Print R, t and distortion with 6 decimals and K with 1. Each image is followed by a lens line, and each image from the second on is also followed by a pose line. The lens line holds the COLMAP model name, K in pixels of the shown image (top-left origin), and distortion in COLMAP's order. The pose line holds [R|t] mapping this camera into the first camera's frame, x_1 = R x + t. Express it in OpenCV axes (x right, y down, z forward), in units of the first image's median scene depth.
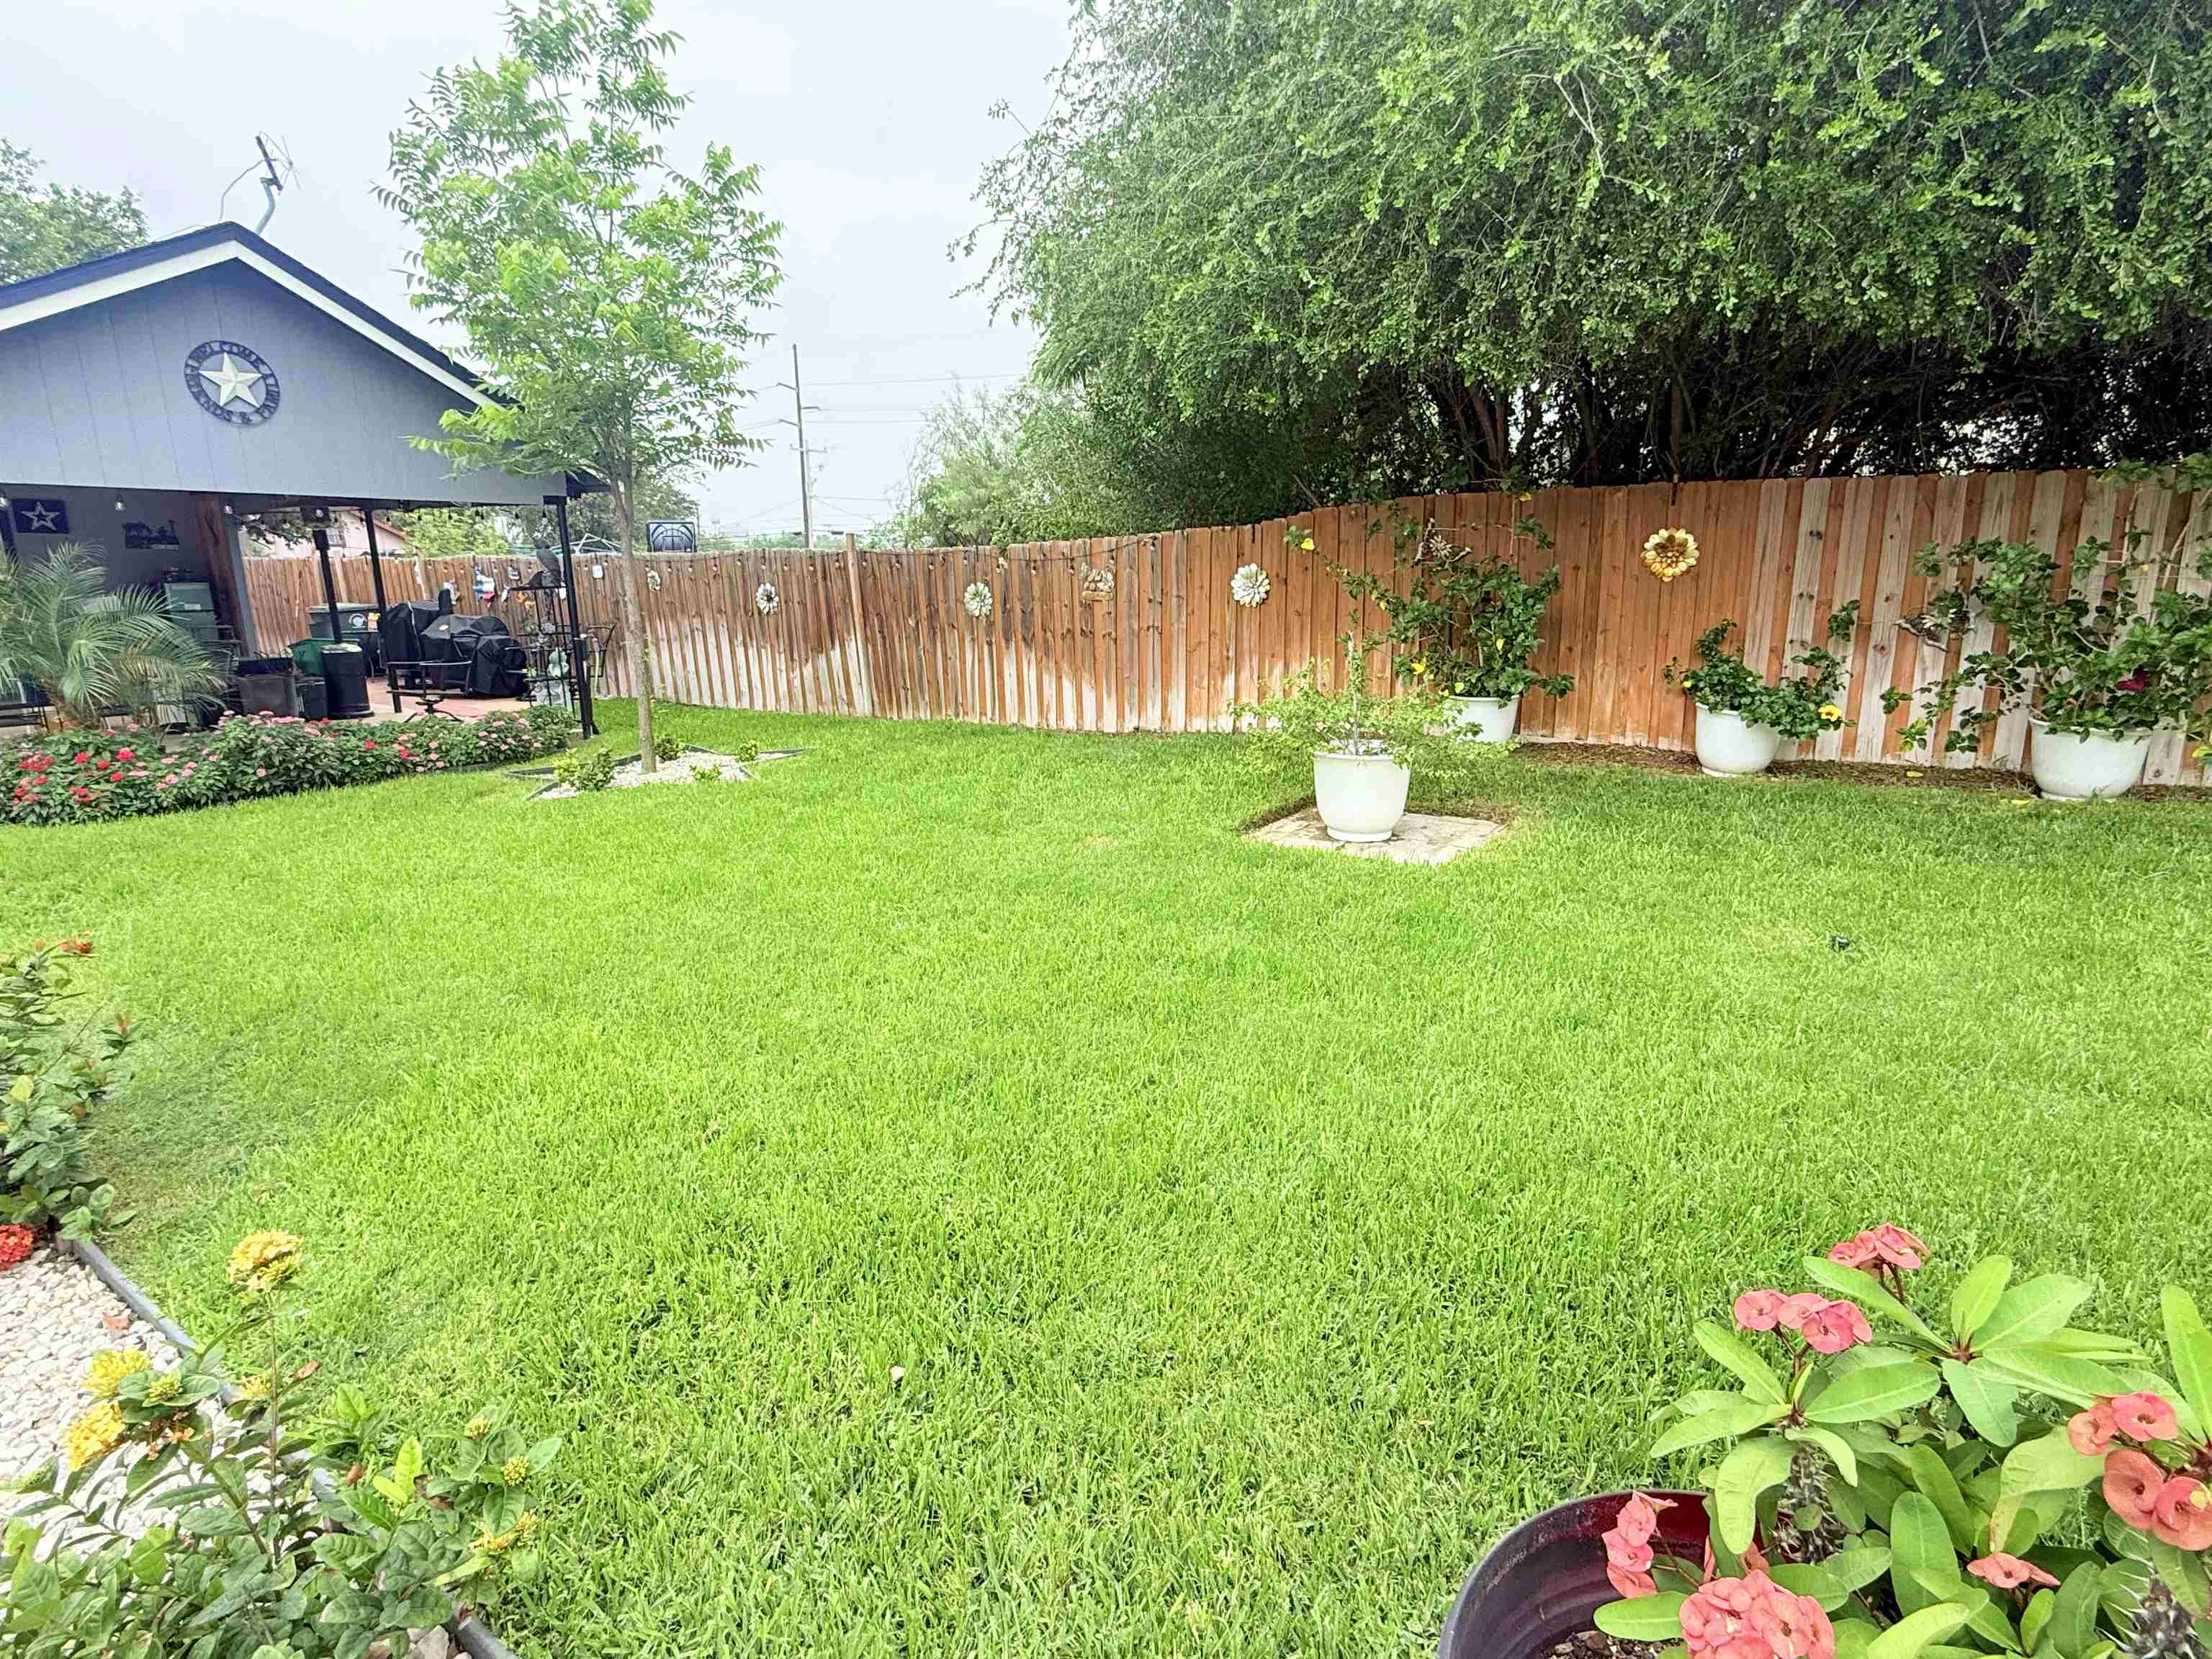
lens RADIAL K [[1098.0, 0, 1105.2], [0, 1098.0, 830.0], [0, 0, 1]] dist [-0.000564, -0.000679]
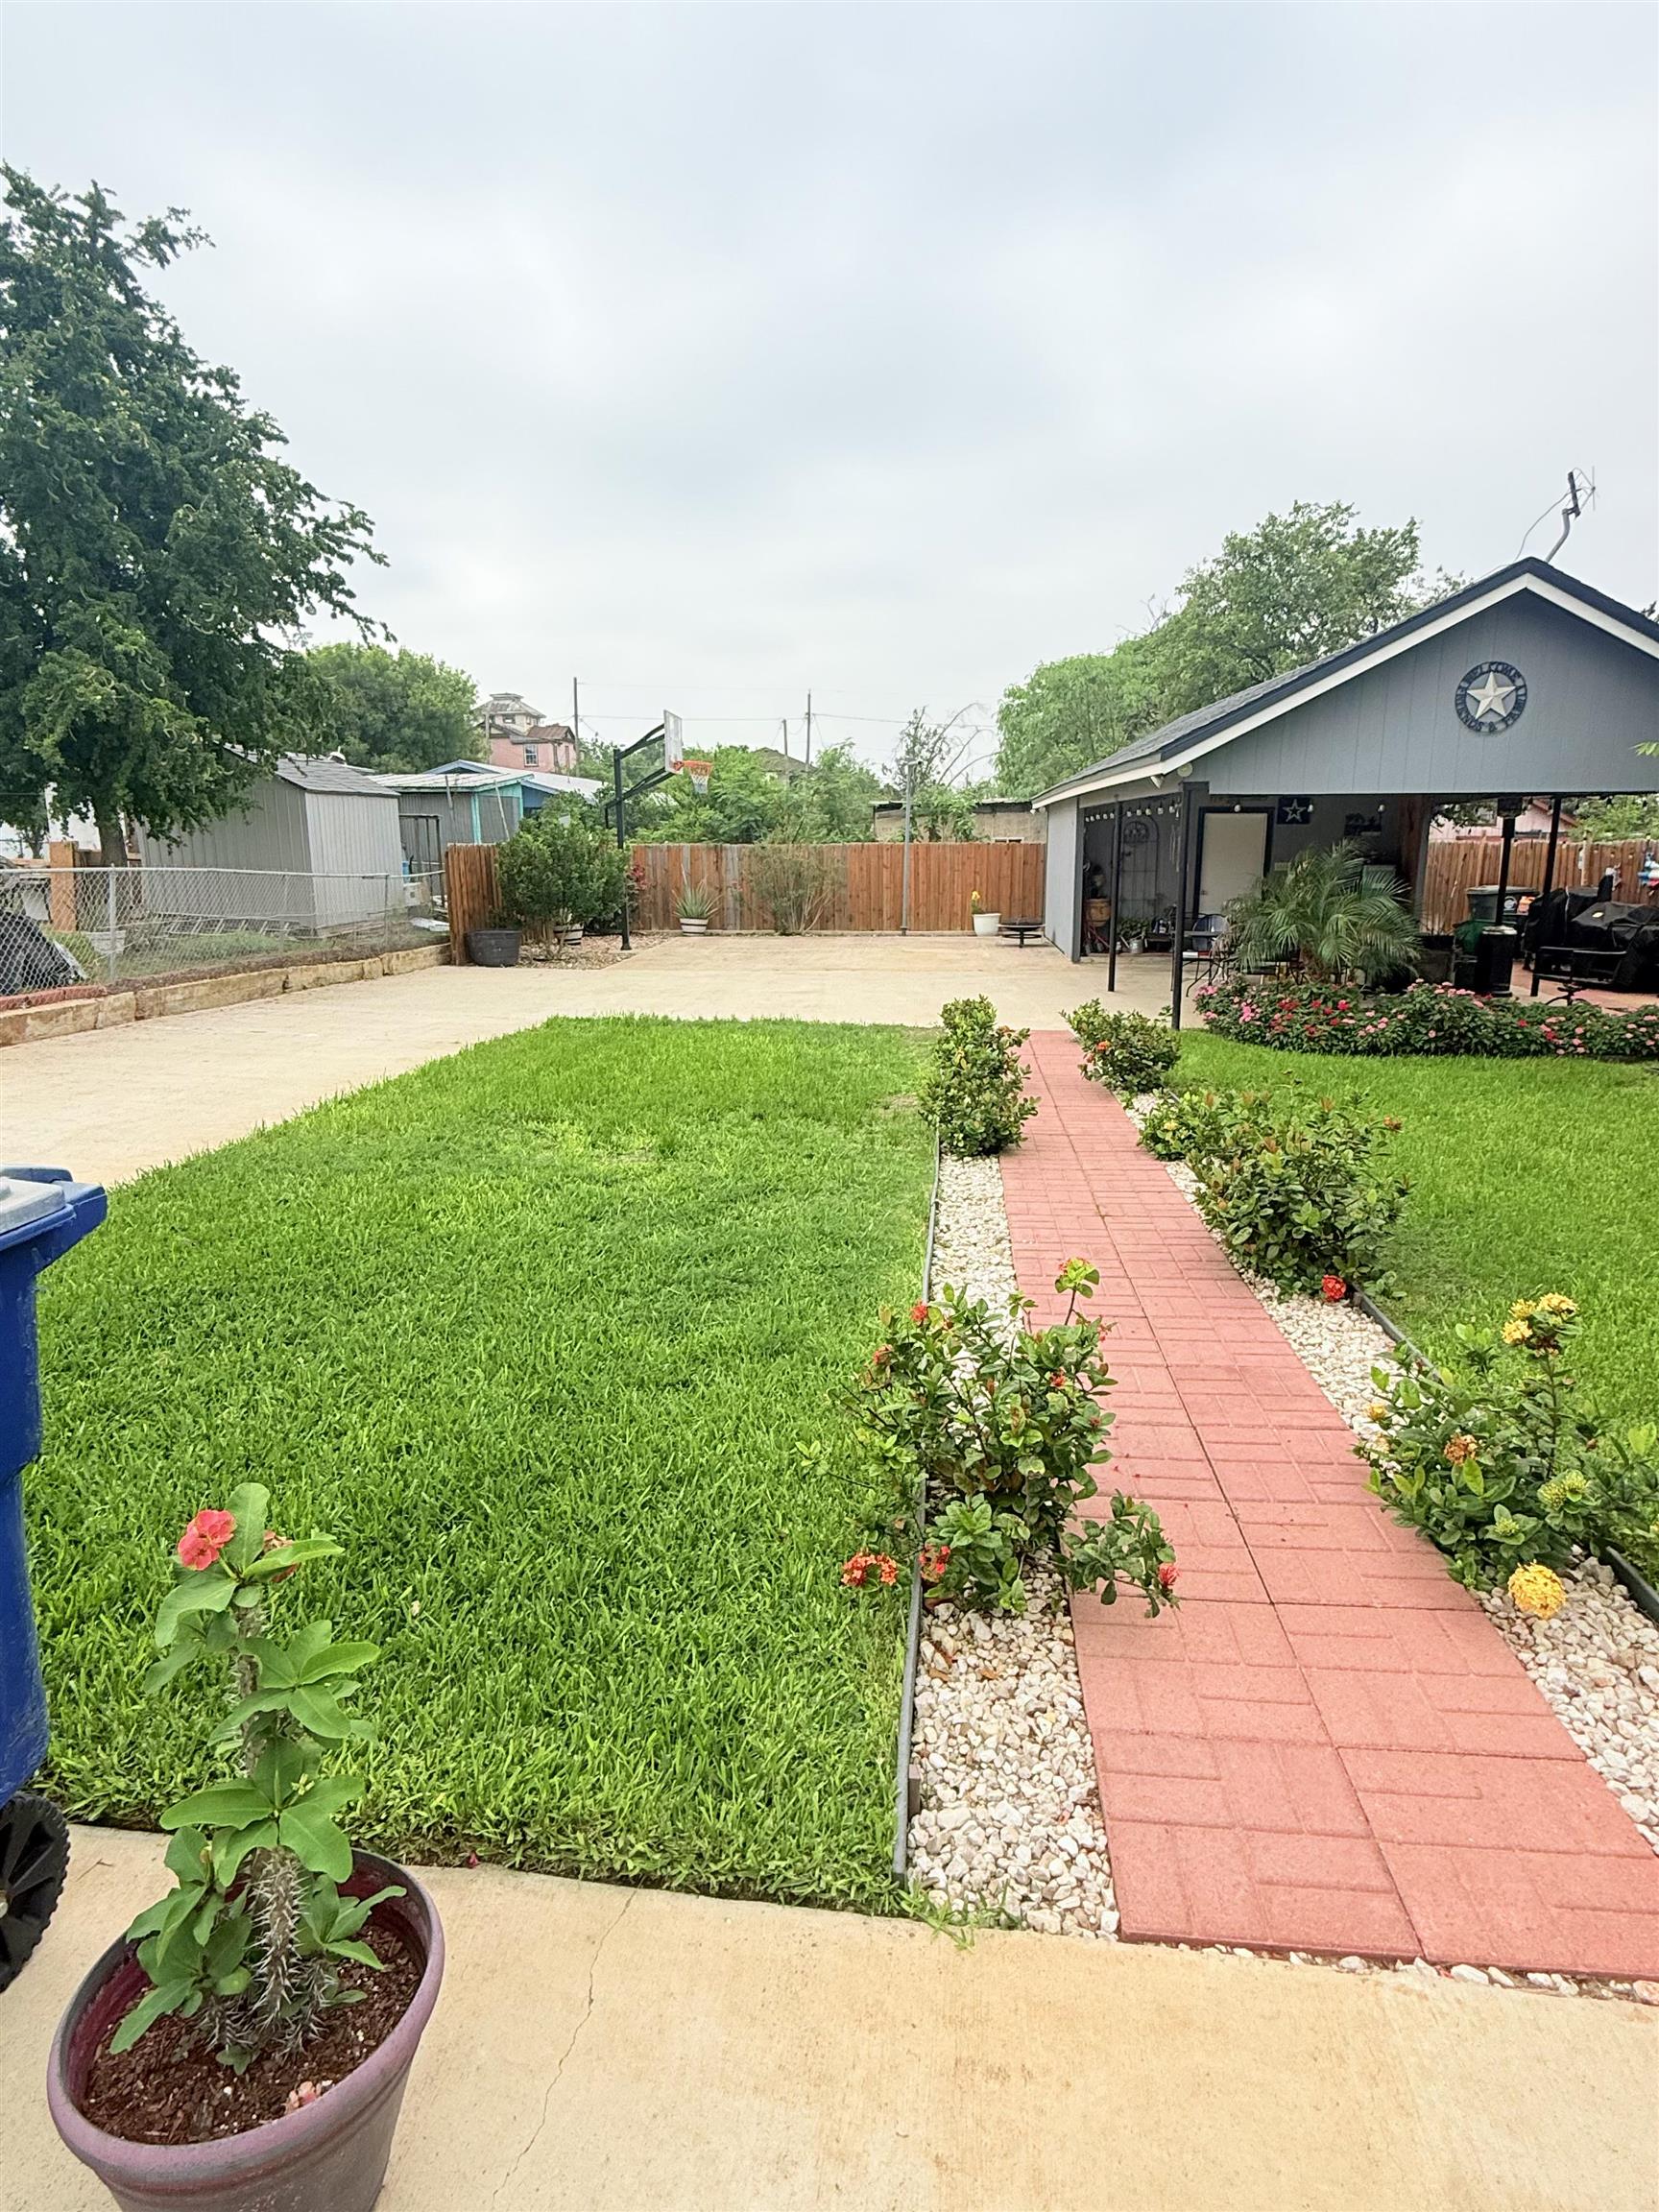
lens RADIAL K [[1212.2, 0, 838.1], [0, 1212.2, 1113.0], [0, 0, 1]] dist [0.004352, -0.002091]
pose [[0.482794, 0.190328, -0.854801, 0.049743], [-0.204287, 0.973644, 0.101408, 0.029759], [0.851573, 0.125666, 0.508951, -0.199358]]
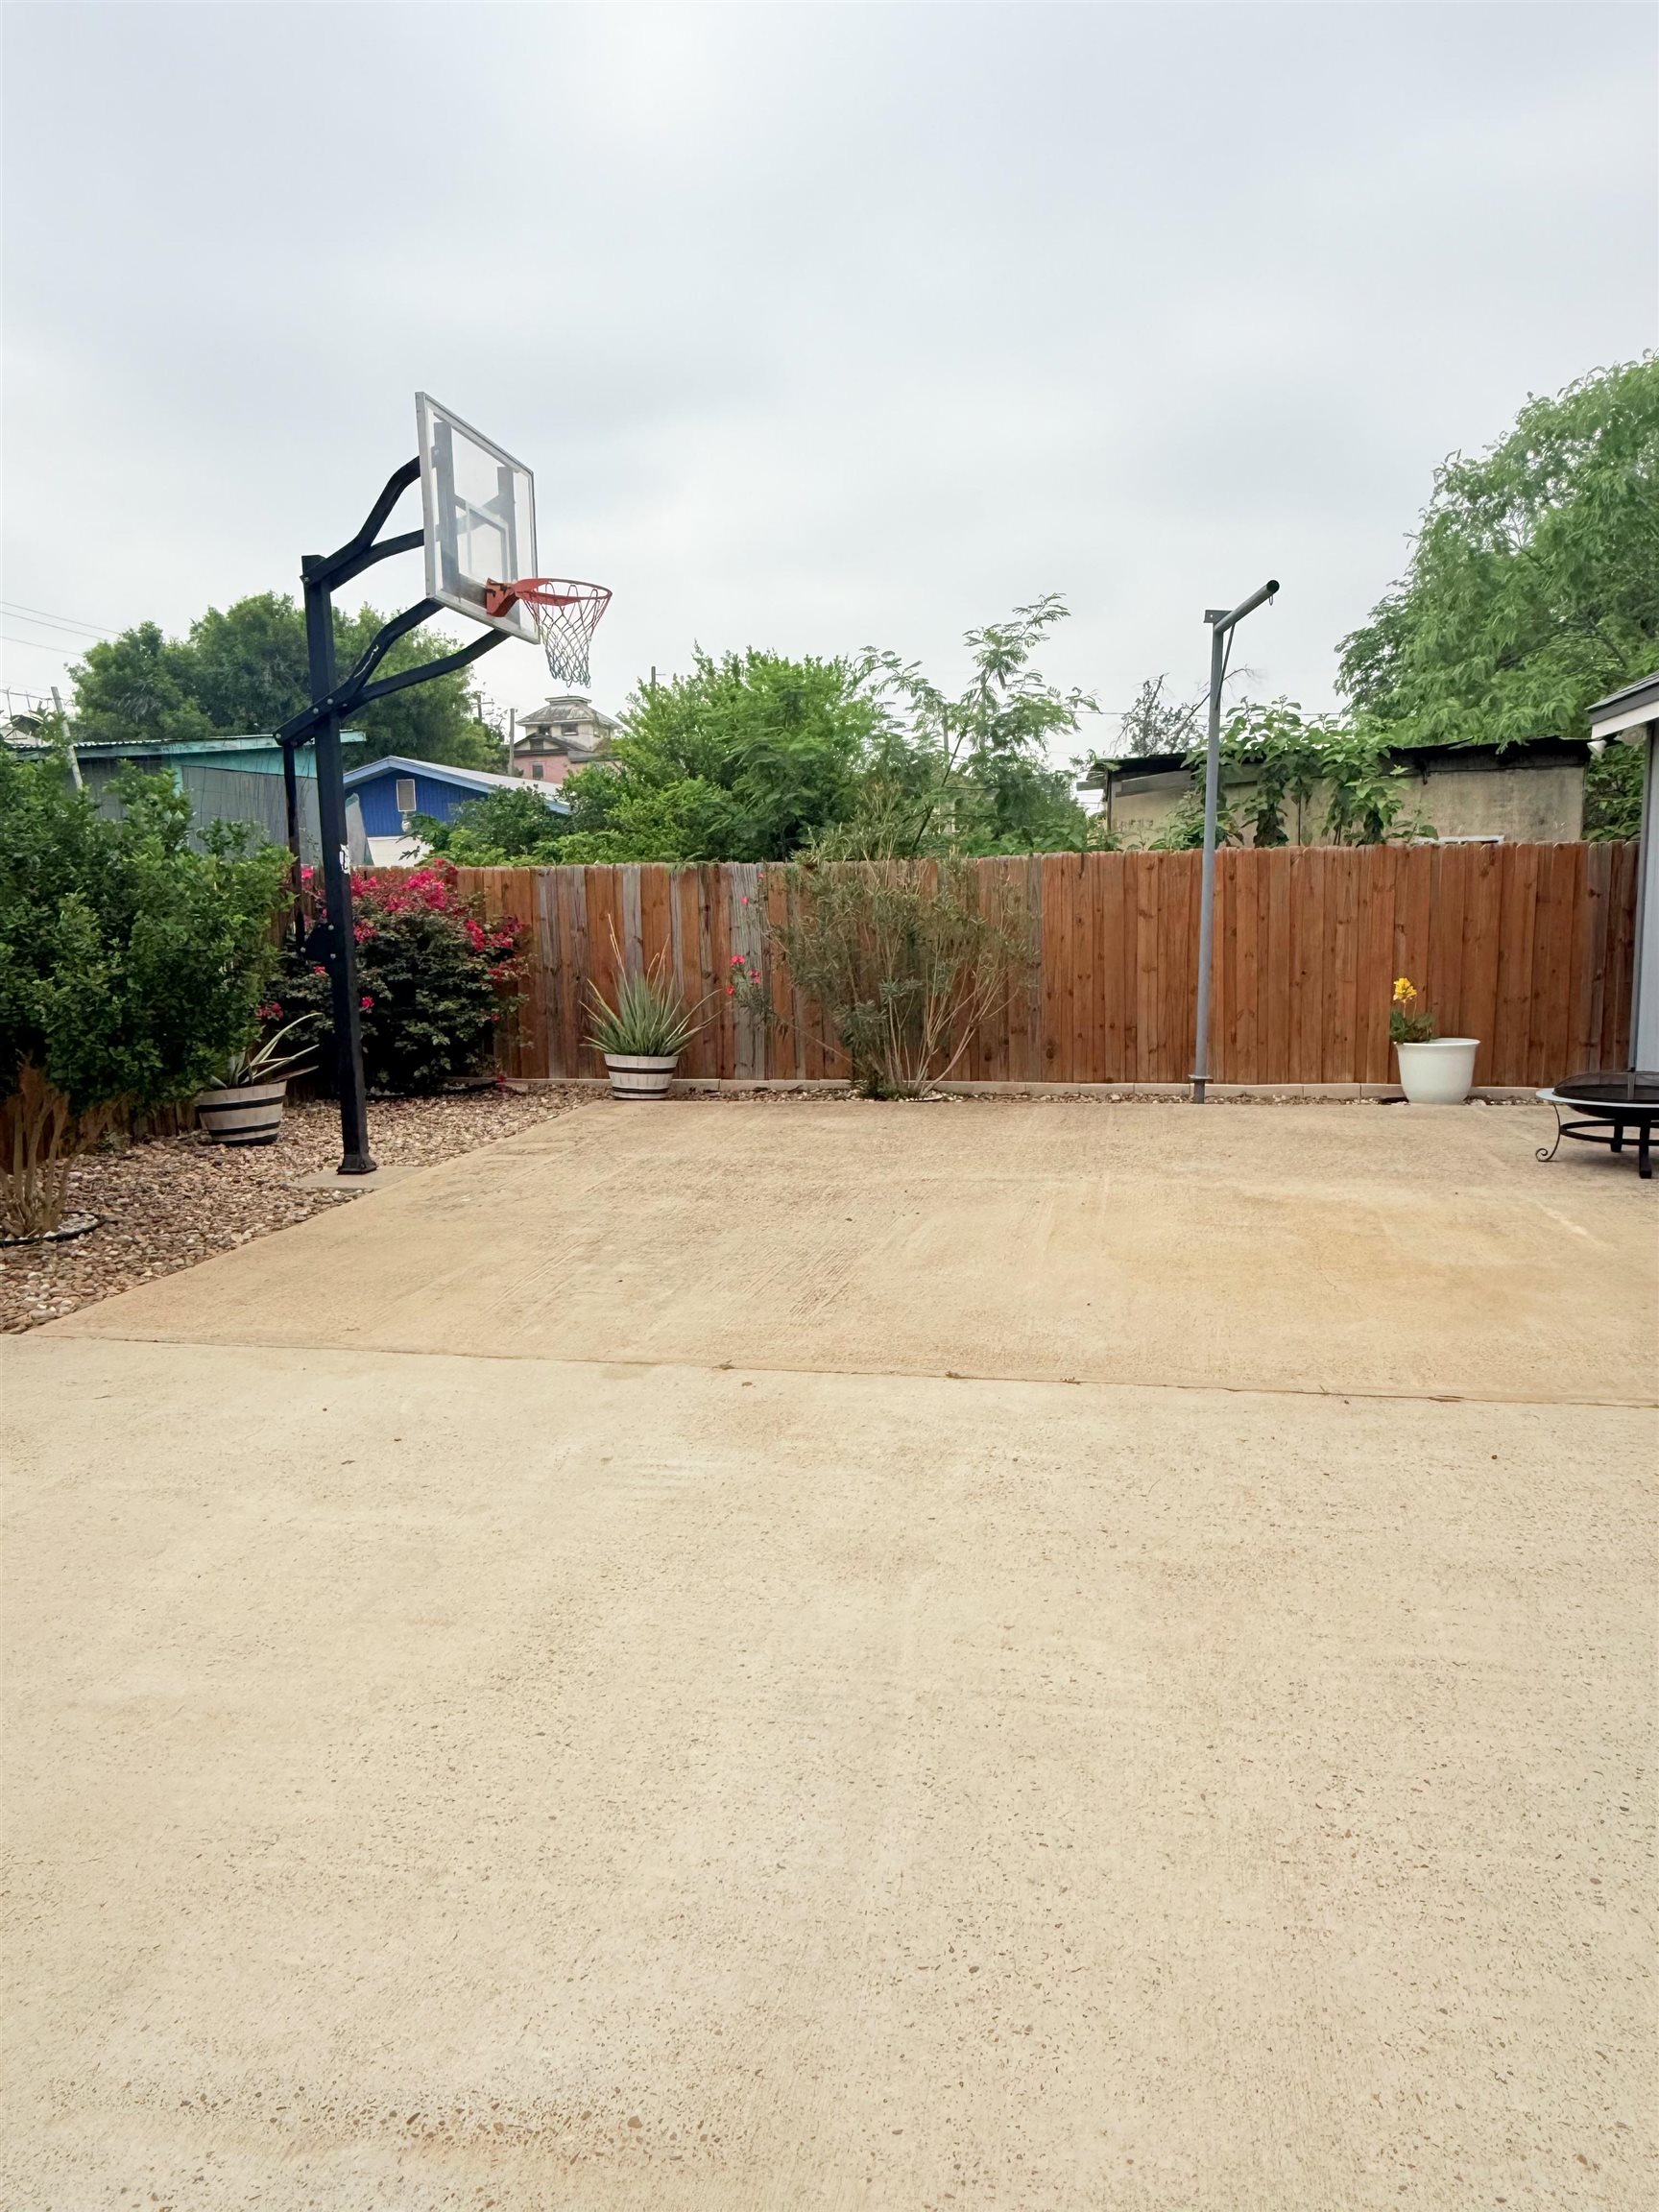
lens RADIAL K [[1533.4, 0, 836.2], [0, 1533.4, 1110.4], [0, 0, 1]] dist [0.007178, 0.000260]
pose [[0.371774, 0.120734, -0.920439, -1.645804], [-0.202030, 0.978264, 0.046717, -0.144354], [0.906073, 0.168588, 0.388086, 0.733442]]
